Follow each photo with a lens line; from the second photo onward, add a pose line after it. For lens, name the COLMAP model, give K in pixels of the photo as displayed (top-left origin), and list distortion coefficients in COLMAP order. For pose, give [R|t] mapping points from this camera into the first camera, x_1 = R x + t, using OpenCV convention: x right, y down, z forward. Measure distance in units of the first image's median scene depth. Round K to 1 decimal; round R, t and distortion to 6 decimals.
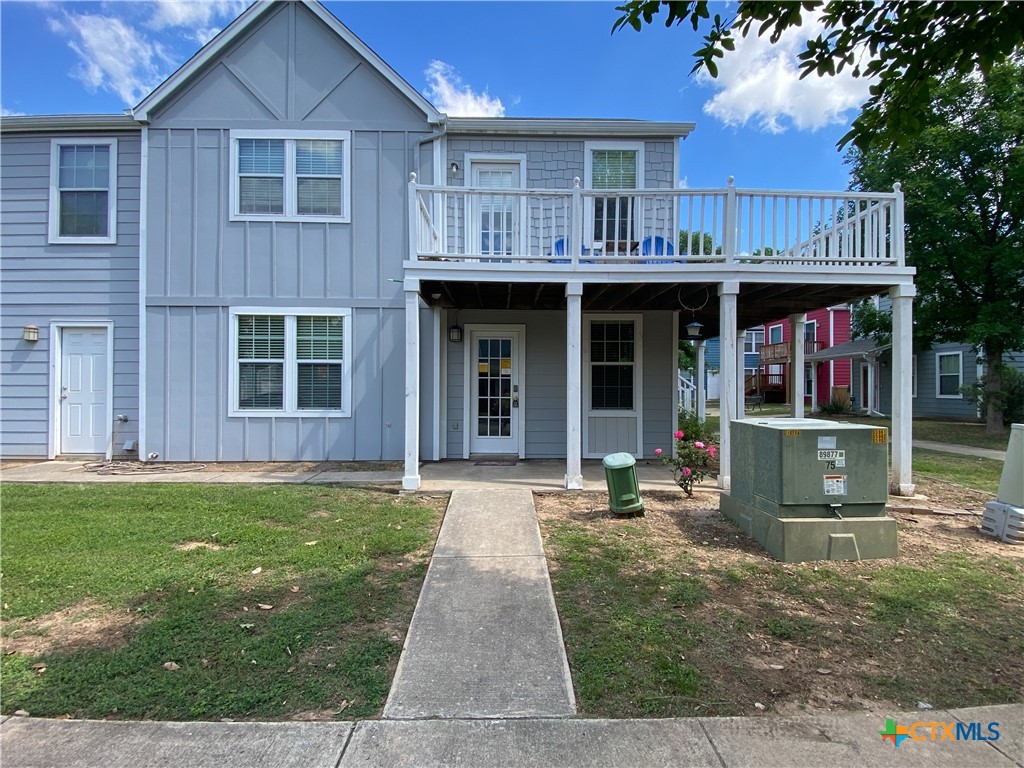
lens RADIAL K [[491.2, 0, 512.1], [0, 491.2, 390.6], [0, 0, 1]] dist [0.019844, -0.019536]
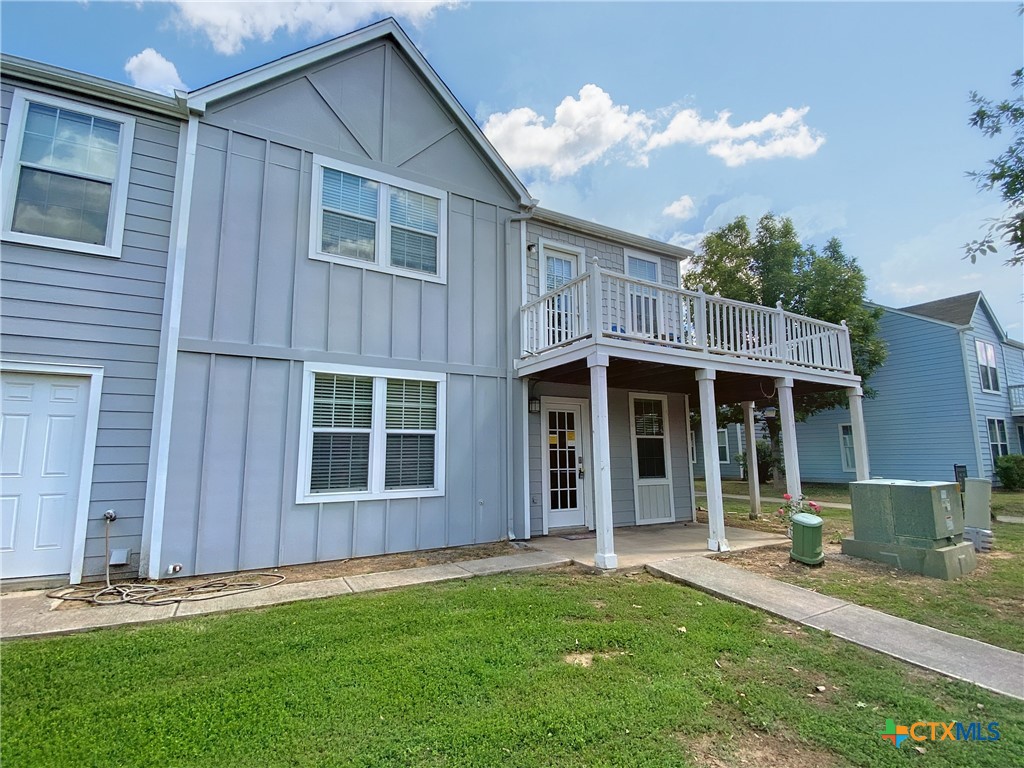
lens RADIAL K [[491.2, 0, 507.3], [0, 491.2, 389.4], [0, 0, 1]] dist [0.019844, -0.019536]
pose [[0.873091, 0.054185, 0.484537, -0.665748], [0.015019, 0.990344, -0.137812, -0.011597], [-0.487326, 0.127600, 0.863847, 0.164689]]
